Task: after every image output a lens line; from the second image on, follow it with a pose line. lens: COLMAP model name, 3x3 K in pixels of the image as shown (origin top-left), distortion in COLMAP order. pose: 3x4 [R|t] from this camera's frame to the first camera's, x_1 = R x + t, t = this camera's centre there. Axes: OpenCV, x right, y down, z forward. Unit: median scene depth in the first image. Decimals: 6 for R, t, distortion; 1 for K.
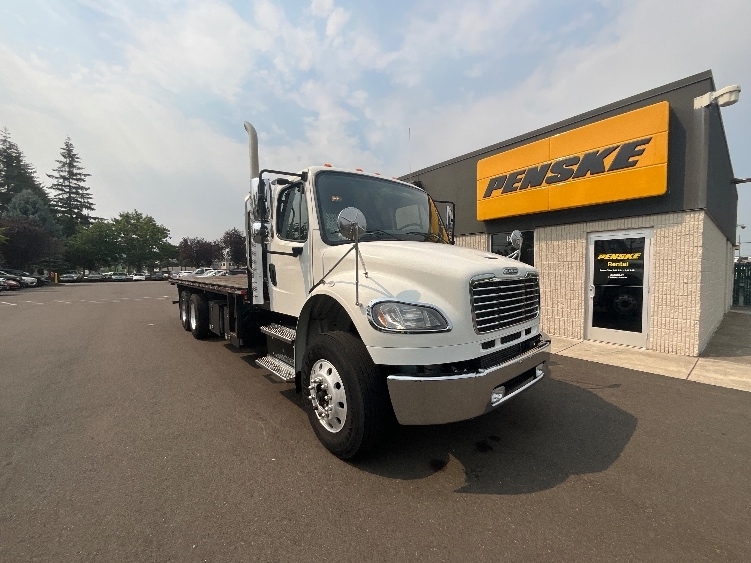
lens RADIAL K [[315.4, 0, 375.5], [0, 315.4, 281.5], [0, 0, 1]] dist [-0.000293, -0.000074]
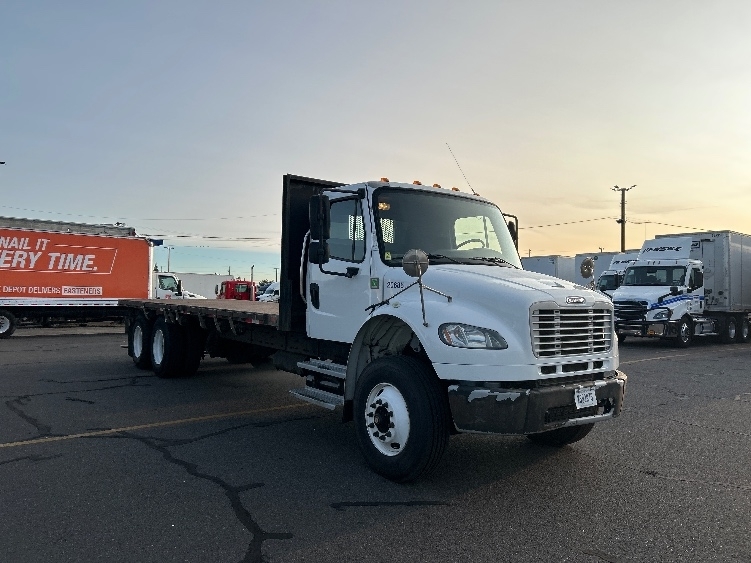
lens RADIAL K [[548.9, 0, 361.7], [0, 548.9, 285.9], [0, 0, 1]] dist [0.000028, -0.000200]
pose [[0.995902, 0.030354, -0.085196, -0.087388], [-0.035295, 0.997744, -0.057101, 0.043705], [0.083271, 0.059874, 0.994727, -0.711108]]
